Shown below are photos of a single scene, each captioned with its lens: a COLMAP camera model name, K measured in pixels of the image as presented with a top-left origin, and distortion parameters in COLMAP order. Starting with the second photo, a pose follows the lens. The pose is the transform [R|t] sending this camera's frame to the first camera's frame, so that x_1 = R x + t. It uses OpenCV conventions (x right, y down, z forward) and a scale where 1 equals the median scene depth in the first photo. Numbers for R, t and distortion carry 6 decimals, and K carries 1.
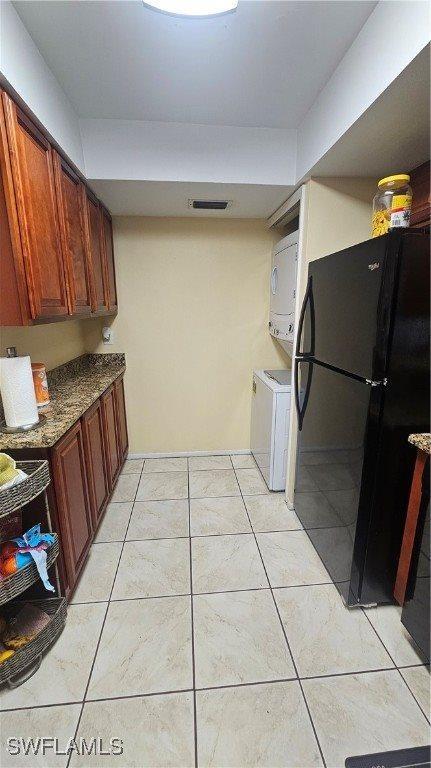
lens RADIAL K [[314.8, 0, 214.0], [0, 314.8, 380.5], [0, 0, 1]] dist [0.000487, -0.000121]
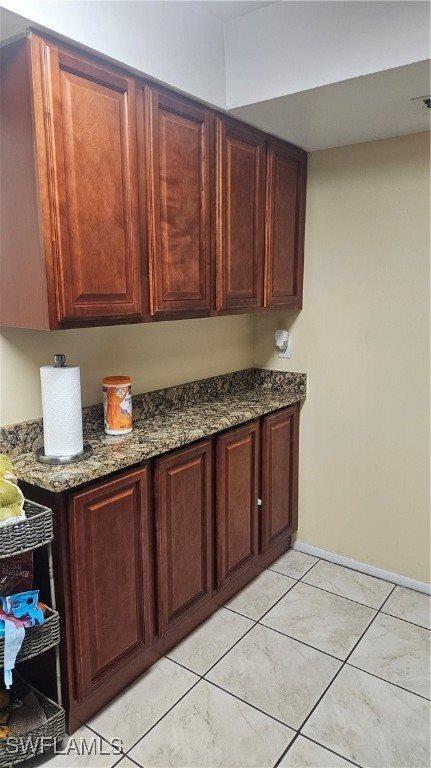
lens RADIAL K [[518.2, 0, 215.5], [0, 518.2, 384.0], [0, 0, 1]] dist [0.049213, -0.005449]
pose [[0.746716, 0.126031, -0.653094, 0.410506], [-0.155786, 0.987712, 0.012486, -0.089190], [0.646642, 0.092419, 0.757174, 0.224651]]
